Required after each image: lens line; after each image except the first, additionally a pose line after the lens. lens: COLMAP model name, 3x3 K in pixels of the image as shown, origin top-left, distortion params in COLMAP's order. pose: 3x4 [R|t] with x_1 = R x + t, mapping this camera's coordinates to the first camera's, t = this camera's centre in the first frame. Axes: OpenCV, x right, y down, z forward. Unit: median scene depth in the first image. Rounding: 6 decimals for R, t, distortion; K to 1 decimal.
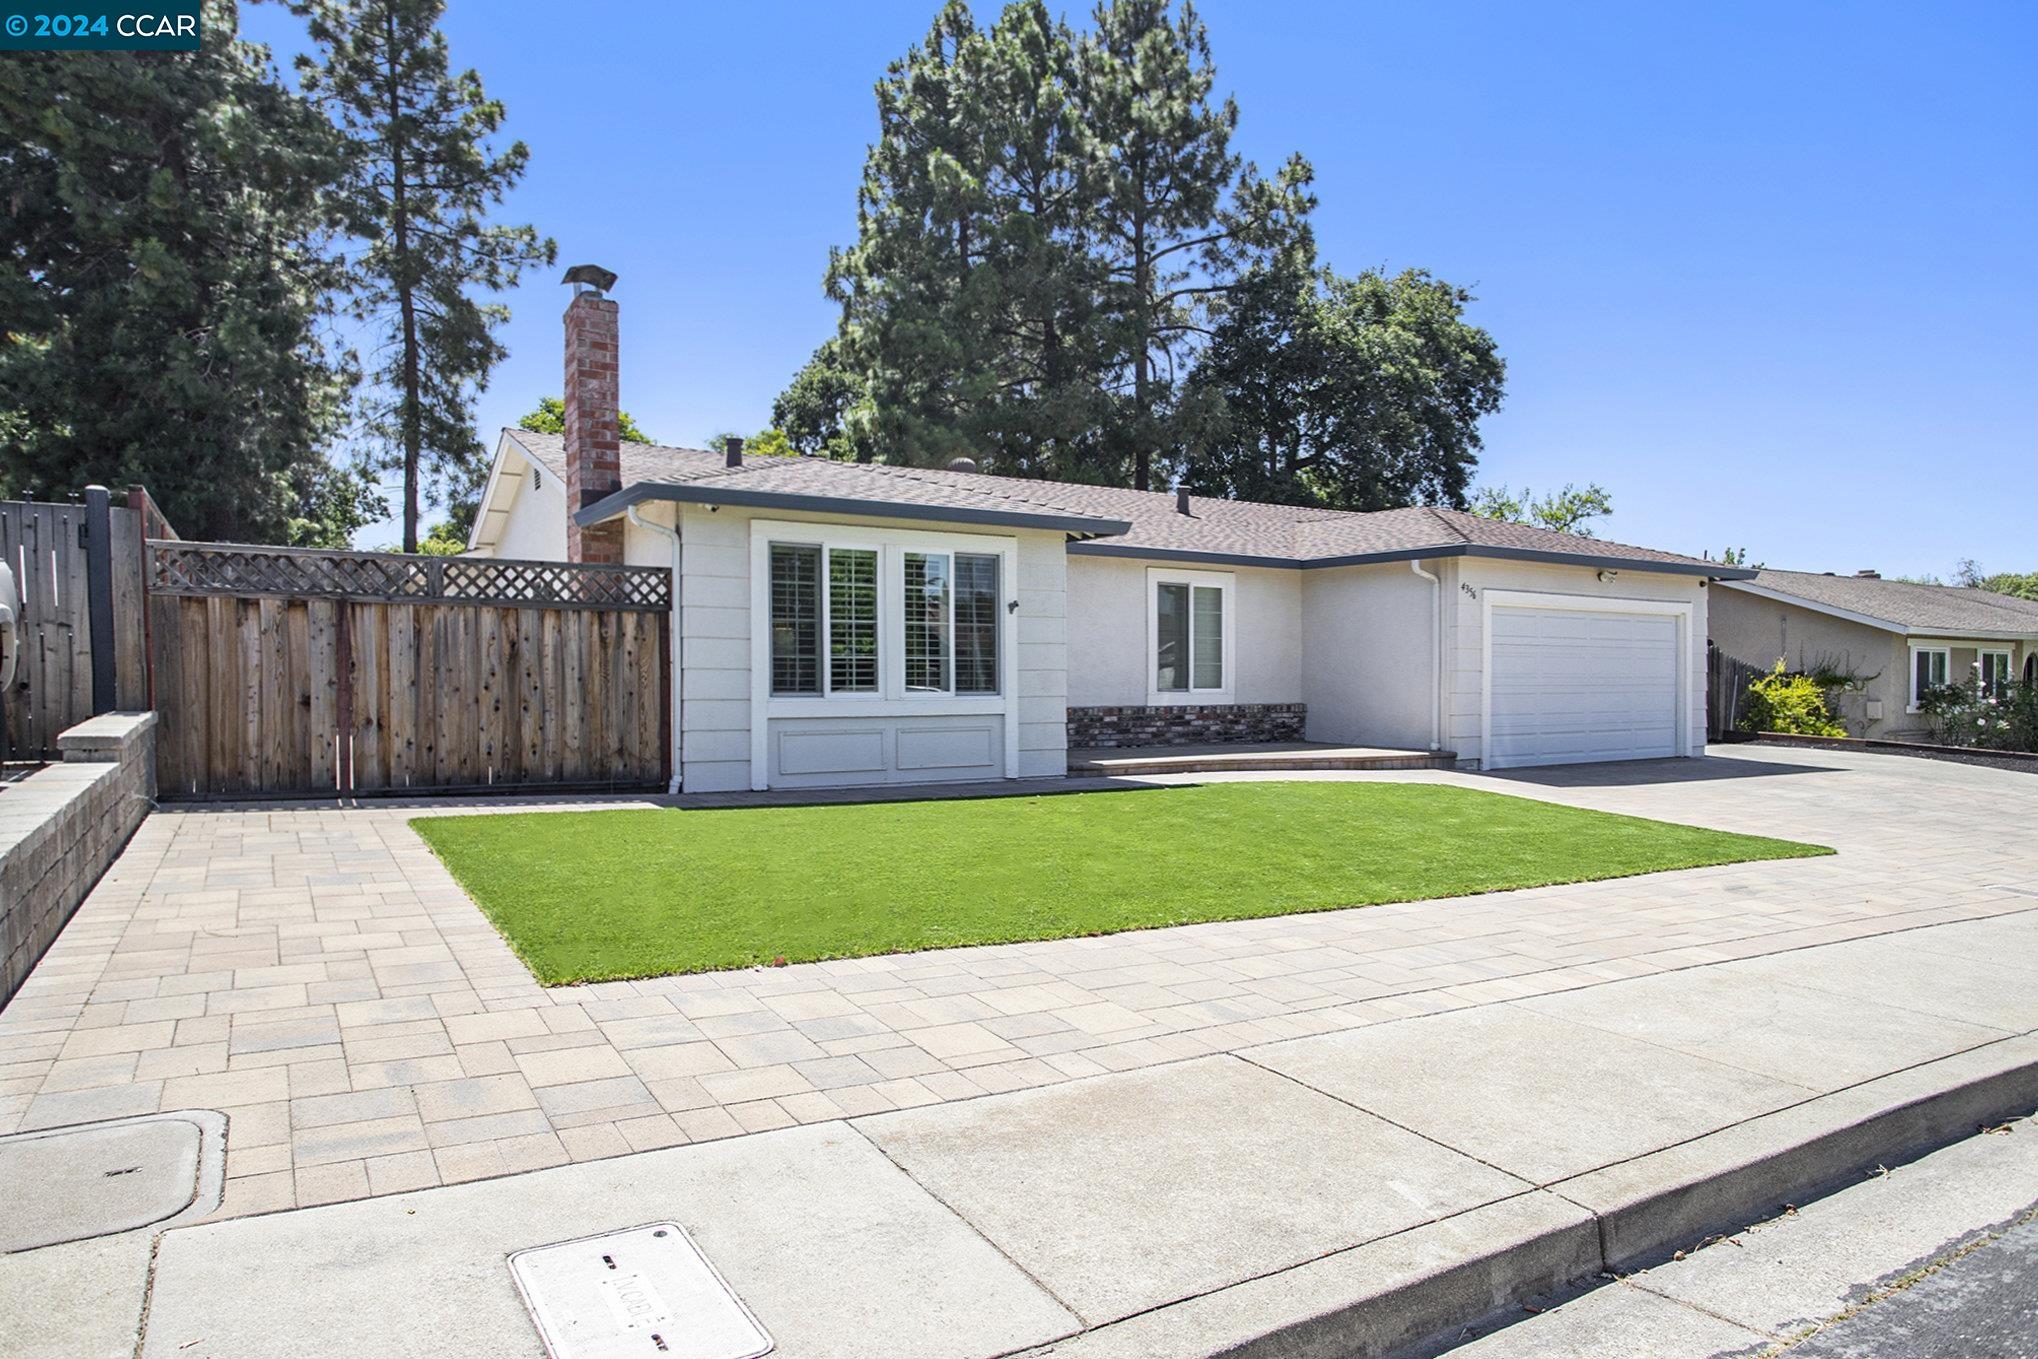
lens RADIAL K [[1275.9, 0, 1018.1], [0, 1275.9, 682.3], [0, 0, 1]] dist [-0.001547, -0.000072]
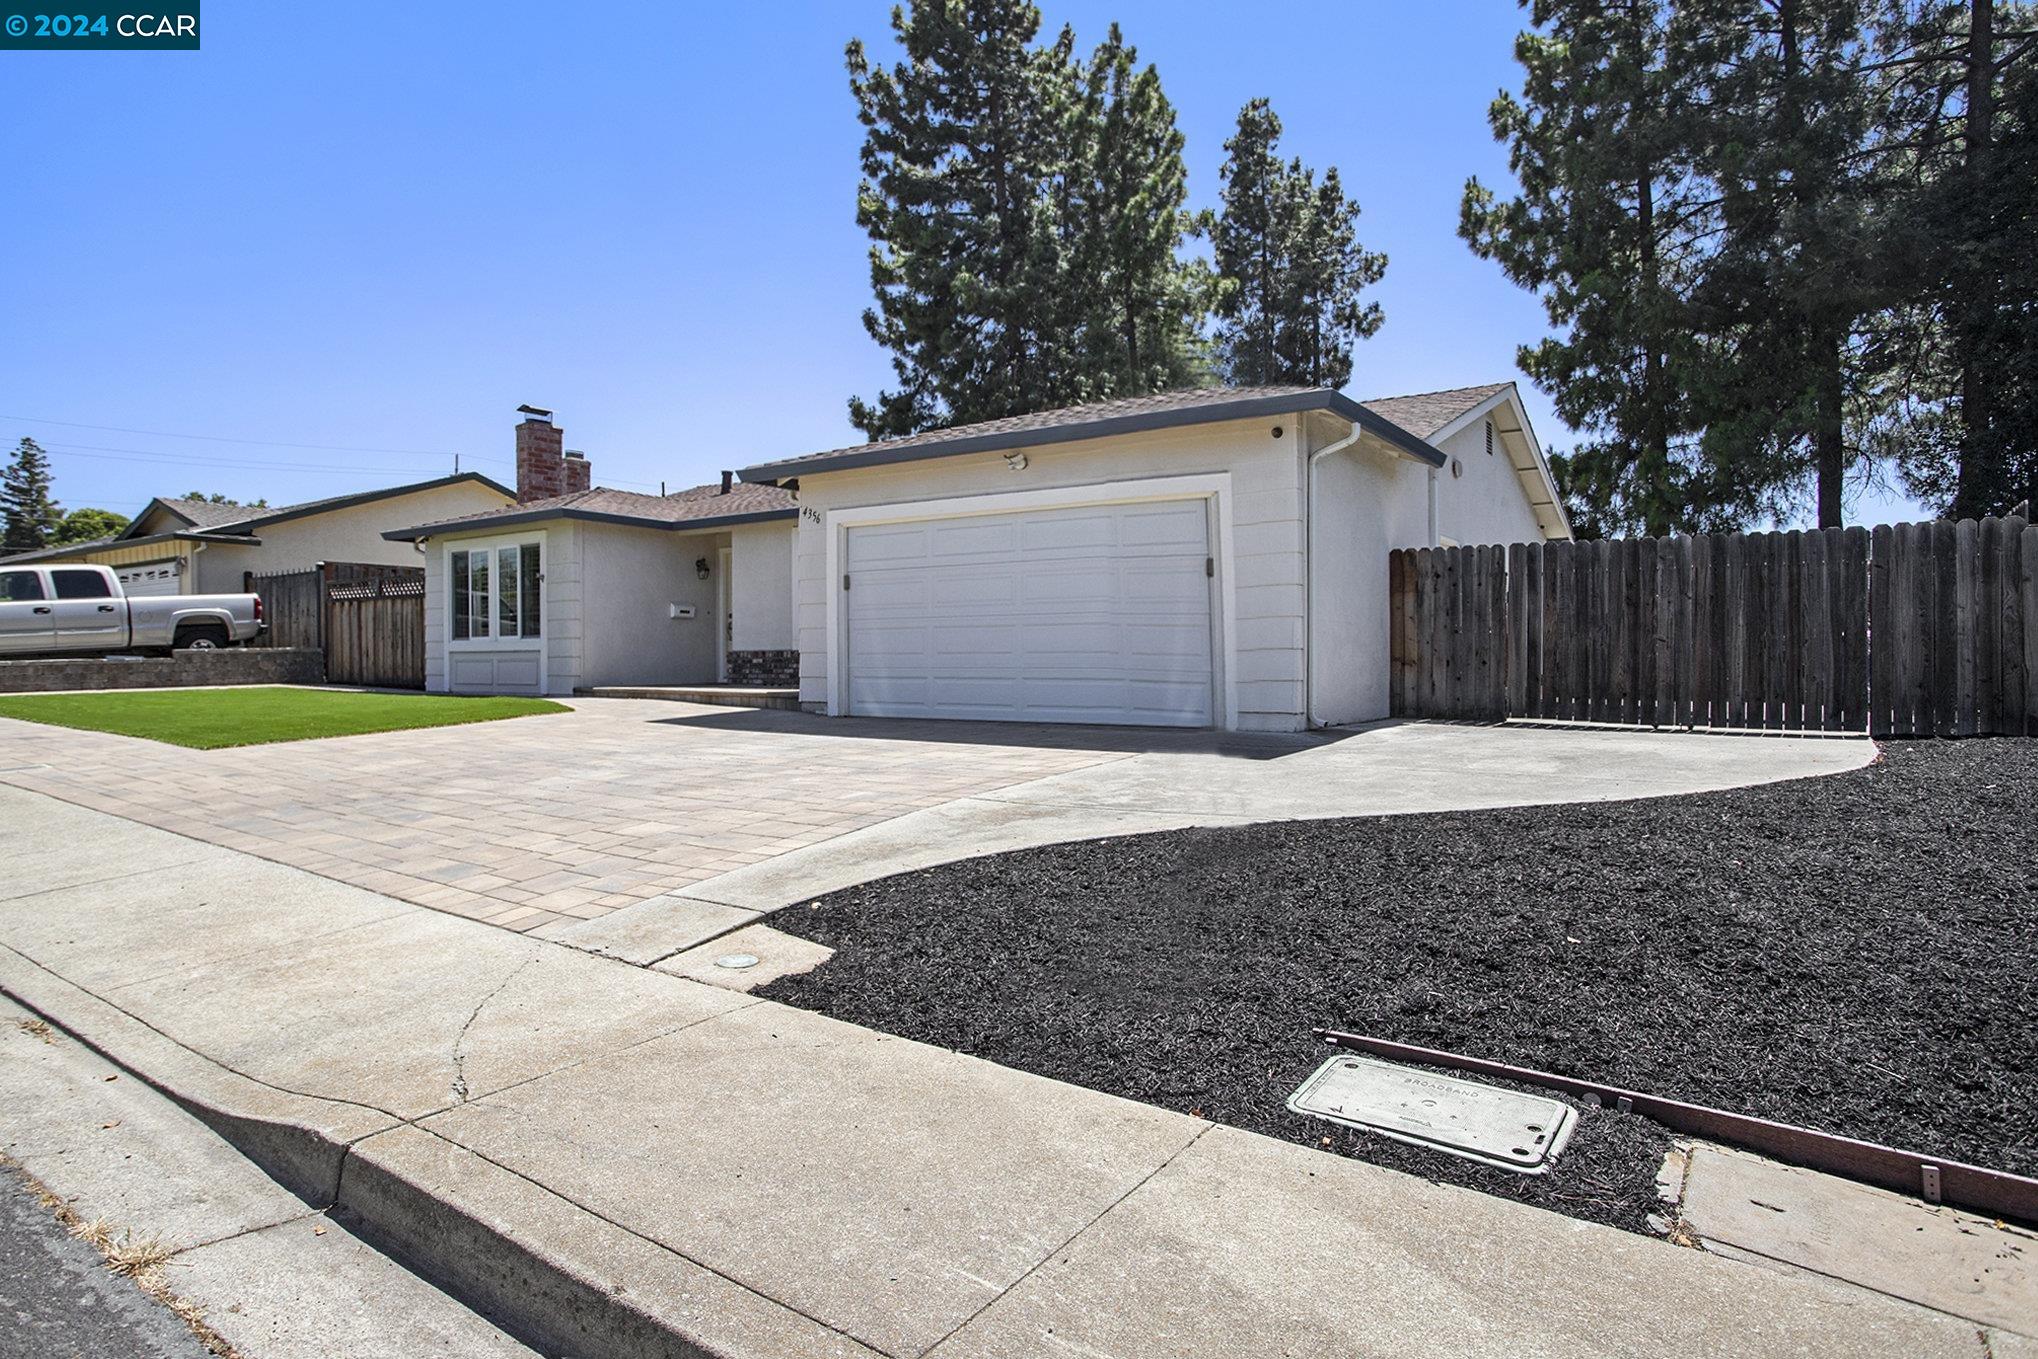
lens RADIAL K [[1101.5, 0, 1018.0], [0, 1101.5, 674.4], [0, 0, 1]] dist [0.001257, 0.000079]
pose [[0.407993, 0.001214, -0.912984, 1.403060], [-0.006849, 0.999975, -0.001731, 0.052072], [0.912959, 0.006960, 0.407991, 1.004636]]
